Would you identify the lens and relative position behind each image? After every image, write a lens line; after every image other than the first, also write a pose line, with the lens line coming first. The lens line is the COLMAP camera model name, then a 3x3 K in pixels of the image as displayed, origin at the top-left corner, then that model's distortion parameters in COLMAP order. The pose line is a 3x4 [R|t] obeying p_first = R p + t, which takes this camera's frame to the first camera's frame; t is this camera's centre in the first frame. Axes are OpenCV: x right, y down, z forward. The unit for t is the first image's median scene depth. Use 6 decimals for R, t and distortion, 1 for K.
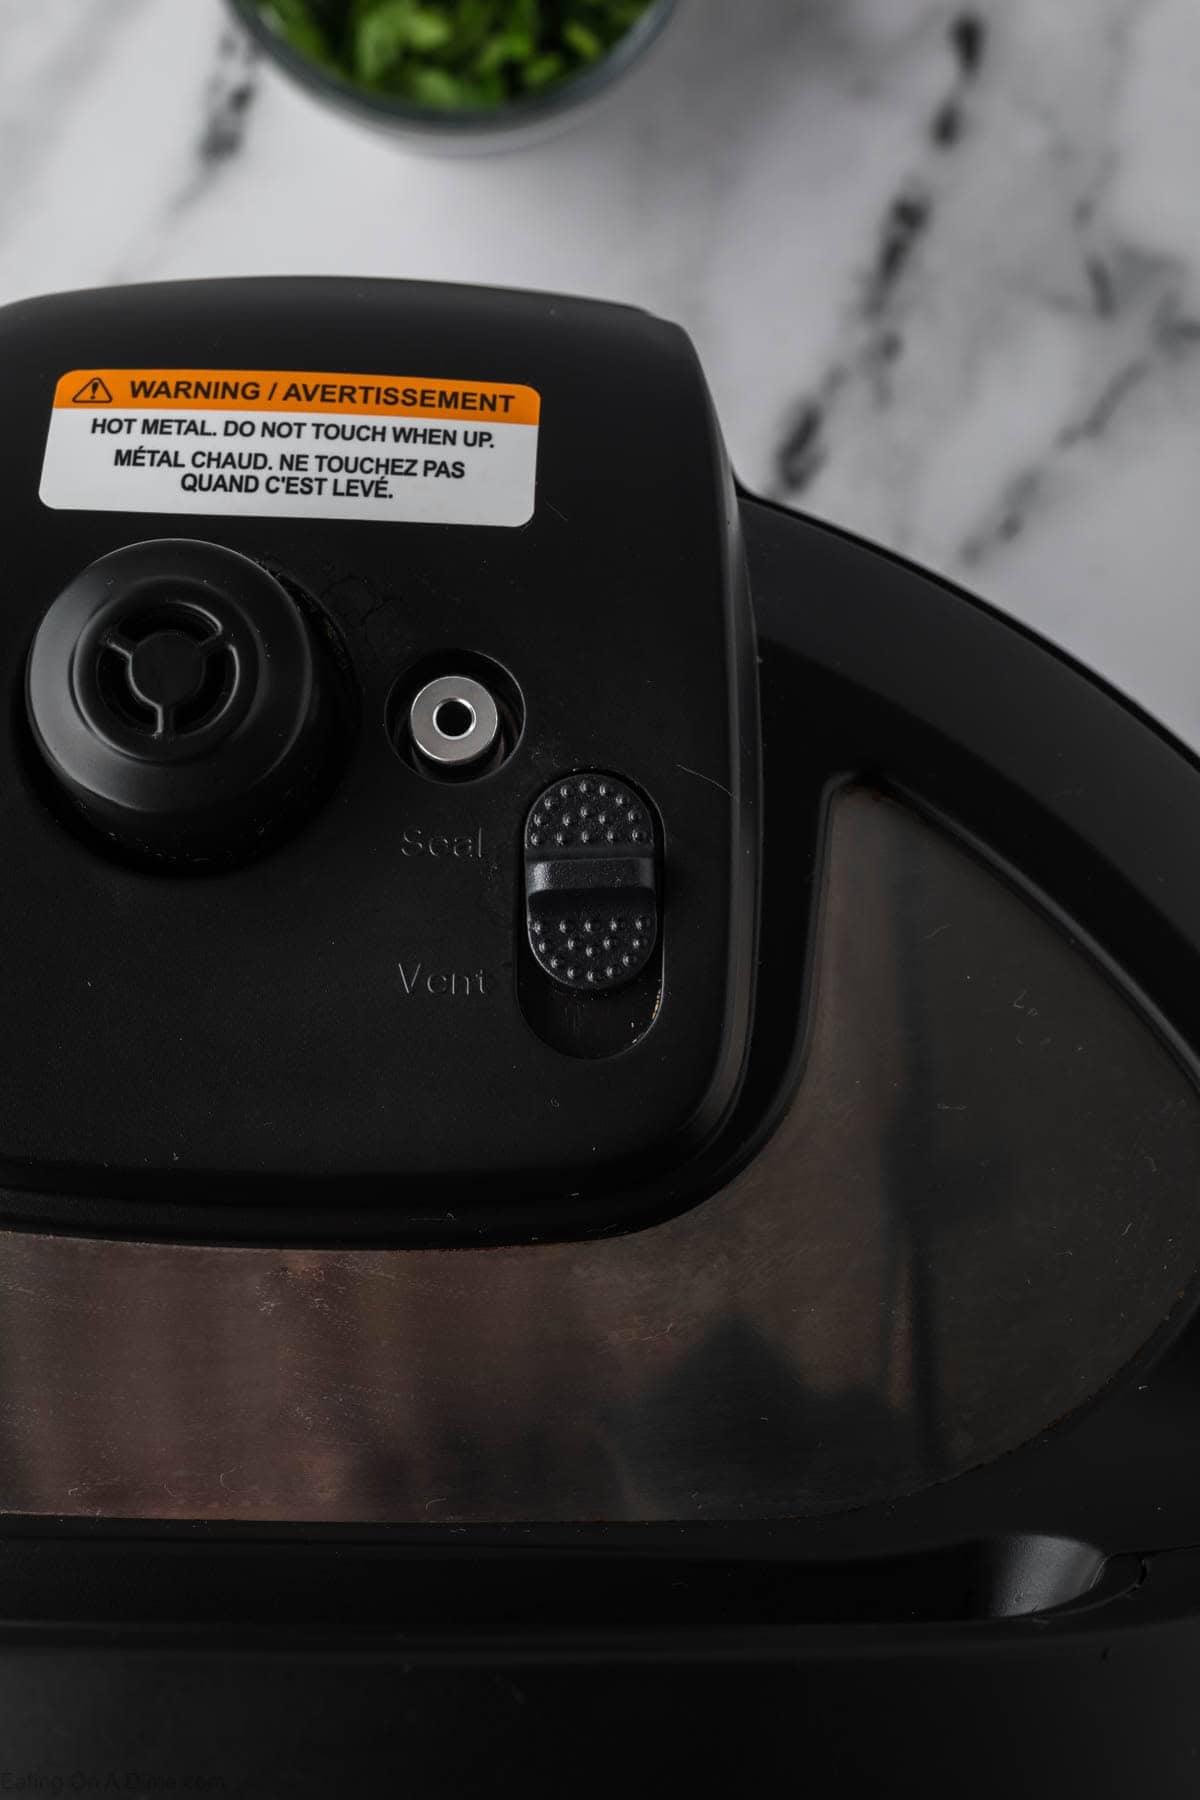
lens RADIAL K [[3228.2, 0, 600.0], [0, 3228.2, 900.0], [0, 0, 1]] dist [0.000587, 0.029212]
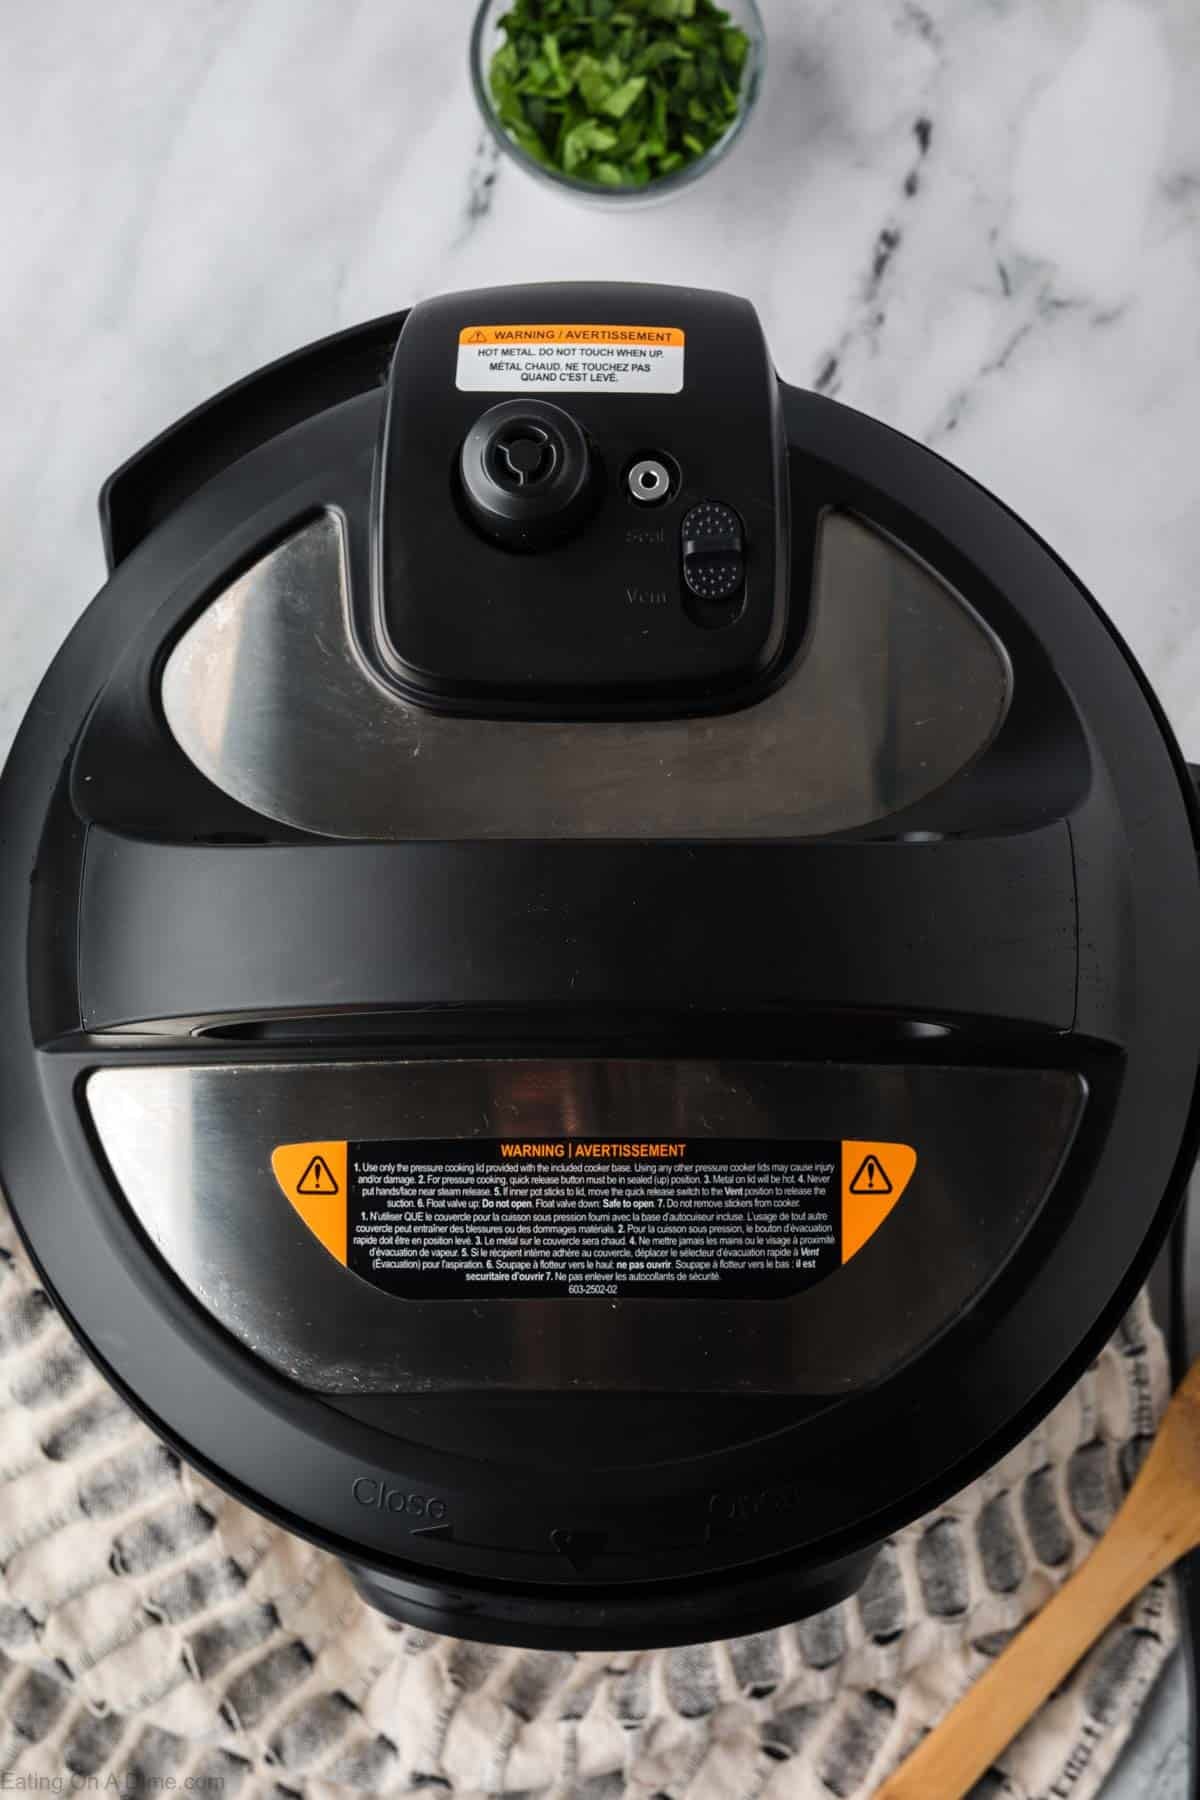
lens RADIAL K [[2774.7, 0, 589.4], [0, 2774.7, 925.3], [0, 0, 1]] dist [0.035429, -0.123529]
pose [[0.998925, -0.019567, -0.042031, -0.011654], [0.020920, 0.999268, 0.032015, 0.180067], [0.041374, -0.032860, 0.998603, -0.877249]]
